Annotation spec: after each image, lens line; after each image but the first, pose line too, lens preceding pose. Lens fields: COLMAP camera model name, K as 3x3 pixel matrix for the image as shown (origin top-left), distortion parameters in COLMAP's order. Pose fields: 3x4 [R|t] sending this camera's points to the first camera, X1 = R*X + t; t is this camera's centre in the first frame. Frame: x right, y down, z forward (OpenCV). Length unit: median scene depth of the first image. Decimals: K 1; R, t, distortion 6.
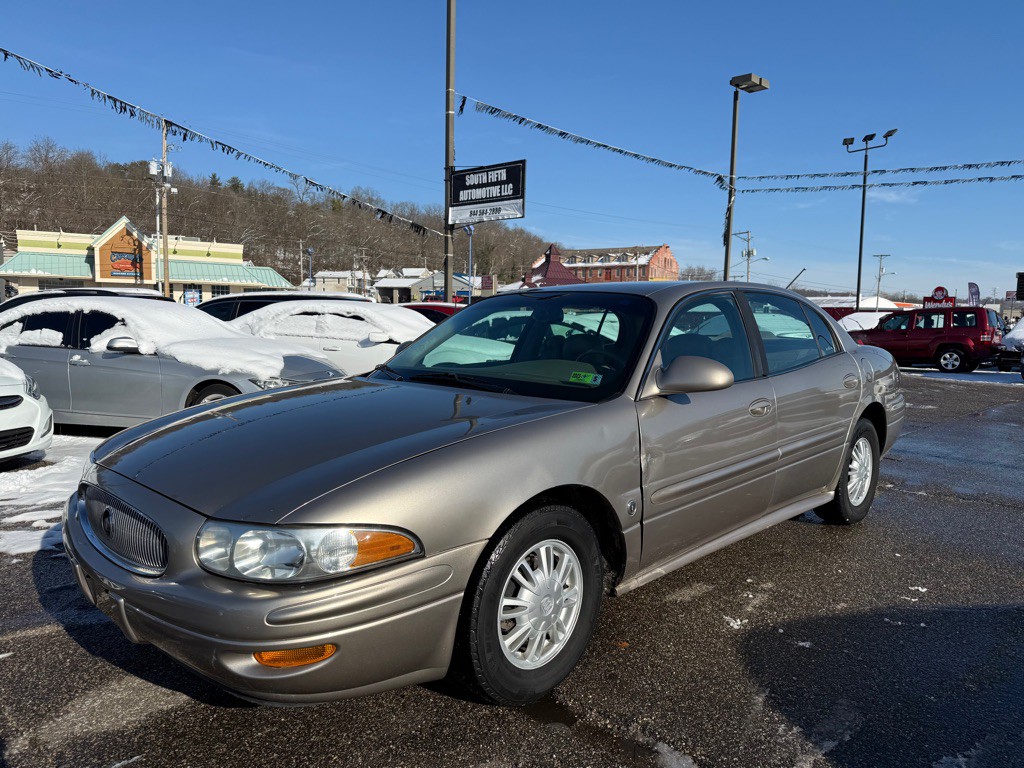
lens RADIAL K [[701.0, 0, 516.1], [0, 701.0, 387.9], [0, 0, 1]] dist [0.117267, -0.175829]
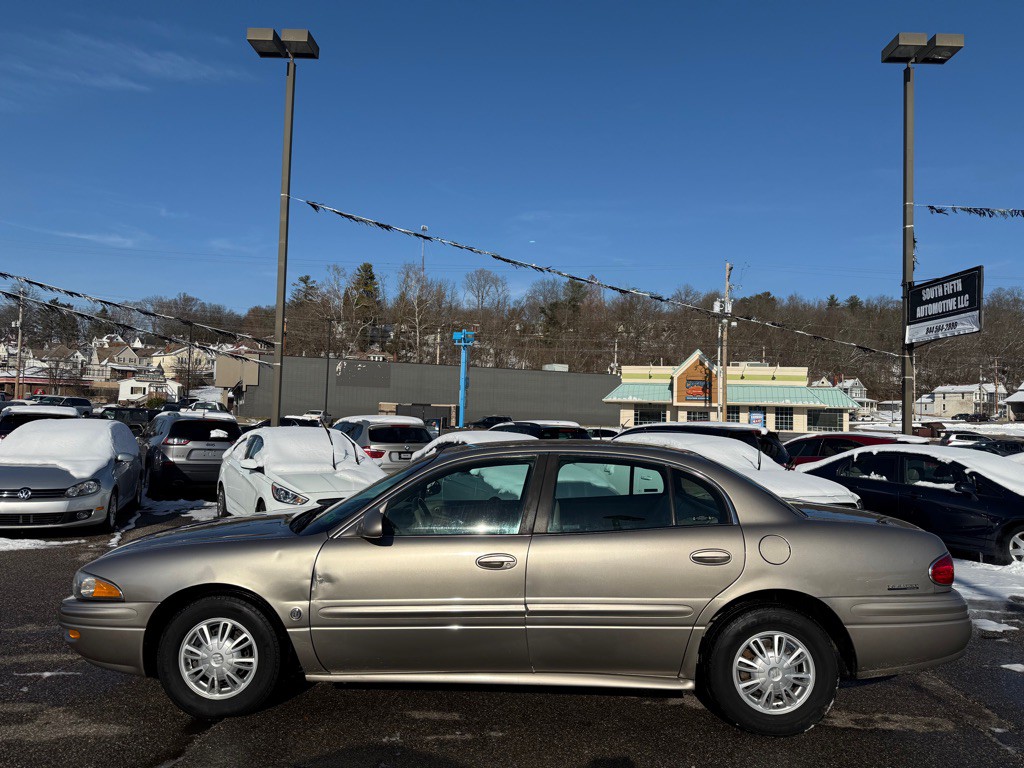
lens RADIAL K [[707.4, 0, 512.0], [0, 707.4, 384.0], [0, 0, 1]] dist [0.054116, -0.075857]
pose [[0.685469, -0.034482, -0.727285, 0.225159], [-0.089092, 0.987400, -0.130784, -0.020174], [0.722631, 0.154444, 0.673760, 0.041057]]
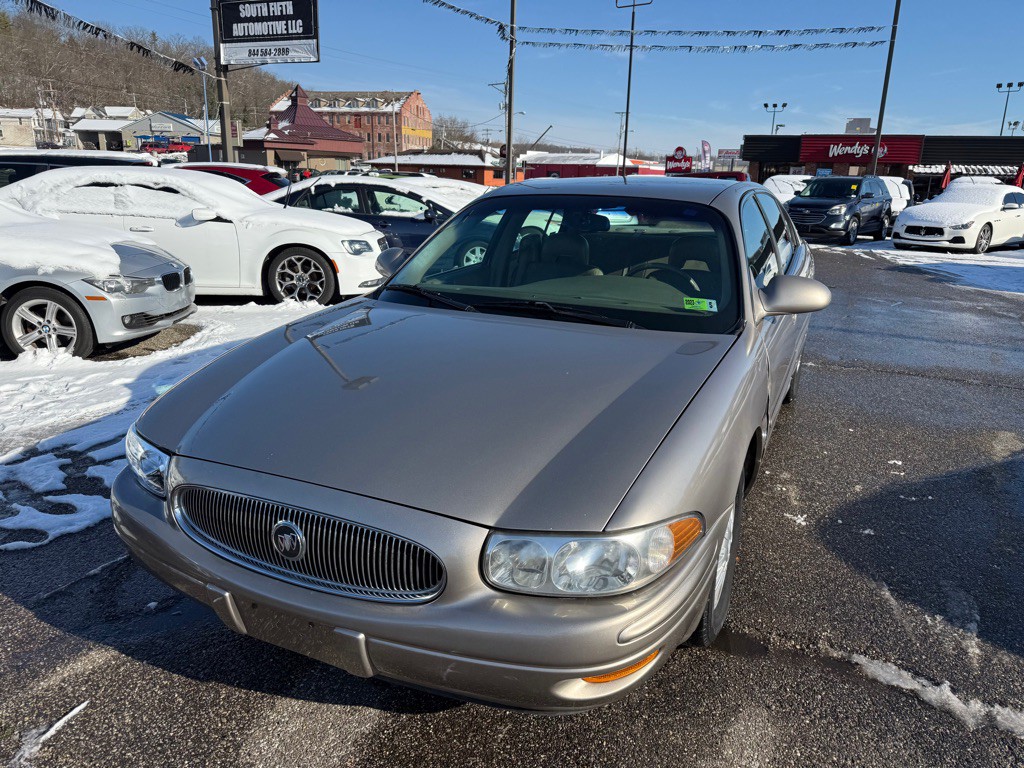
lens RADIAL K [[714.0, 0, 512.1], [0, 714.0, 386.3], [0, 0, 1]] dist [0.007945, -0.010130]
pose [[0.944863, -0.088079, 0.315397, -0.072818], [0.025416, 0.979968, 0.197527, -0.016227], [-0.326477, -0.178620, 0.928174, 0.027865]]
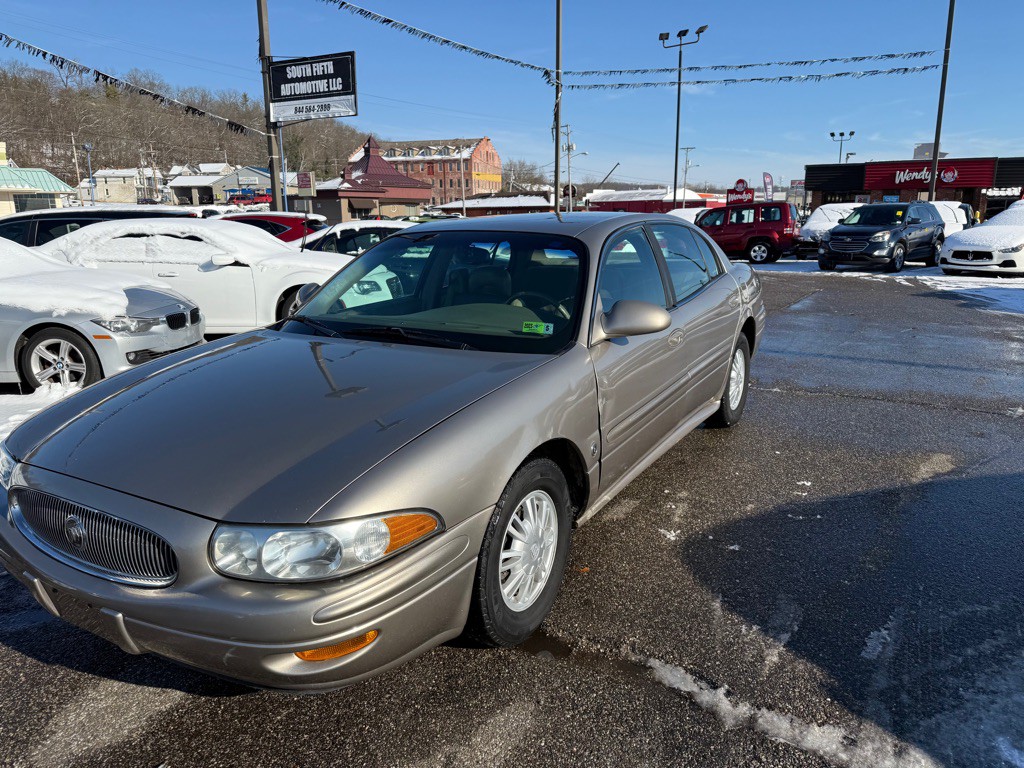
lens RADIAL K [[707.4, 0, 512.0], [0, 707.4, 384.0], [0, 0, 1]] dist [0.054116, -0.075857]
pose [[0.971333, -0.081967, 0.223146, -0.027743], [0.051209, 0.988784, 0.140297, -0.012530], [-0.232143, -0.124848, 0.964636, 0.001902]]
